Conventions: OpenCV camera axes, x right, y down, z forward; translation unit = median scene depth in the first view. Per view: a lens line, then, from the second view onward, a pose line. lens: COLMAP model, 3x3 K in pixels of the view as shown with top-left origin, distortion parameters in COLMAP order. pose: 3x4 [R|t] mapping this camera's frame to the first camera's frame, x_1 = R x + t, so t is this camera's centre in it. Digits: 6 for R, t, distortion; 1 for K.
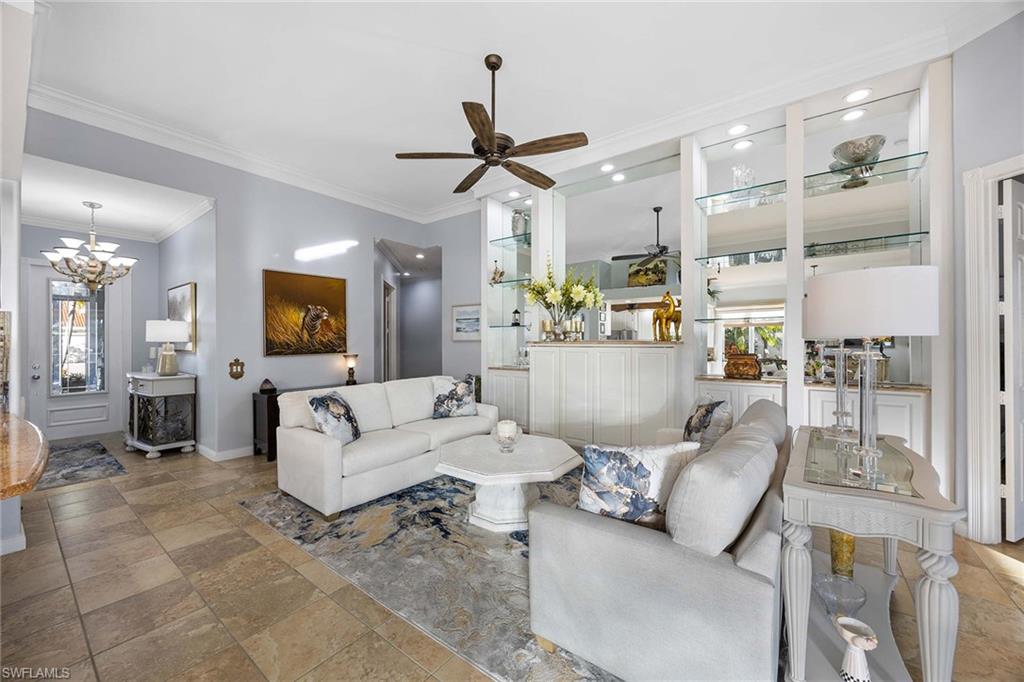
lens RADIAL K [[388.8, 0, 508.2], [0, 388.8, 339.7], [0, 0, 1]] dist [-0.000404, -0.000023]
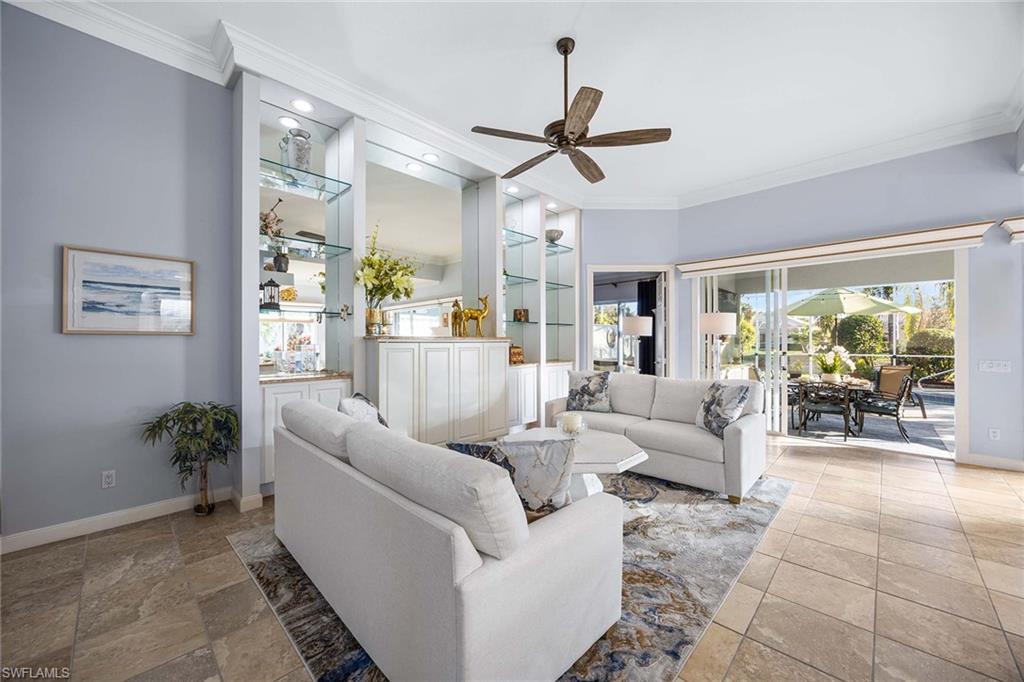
lens RADIAL K [[388.8, 0, 508.2], [0, 388.8, 339.7], [0, 0, 1]] dist [-0.000404, -0.000023]
pose [[0.116871, 0.006699, 0.993125, -0.604075], [-0.002394, 0.999976, -0.006463, 0.014554], [-0.993144, -0.001622, 0.116884, 0.610935]]
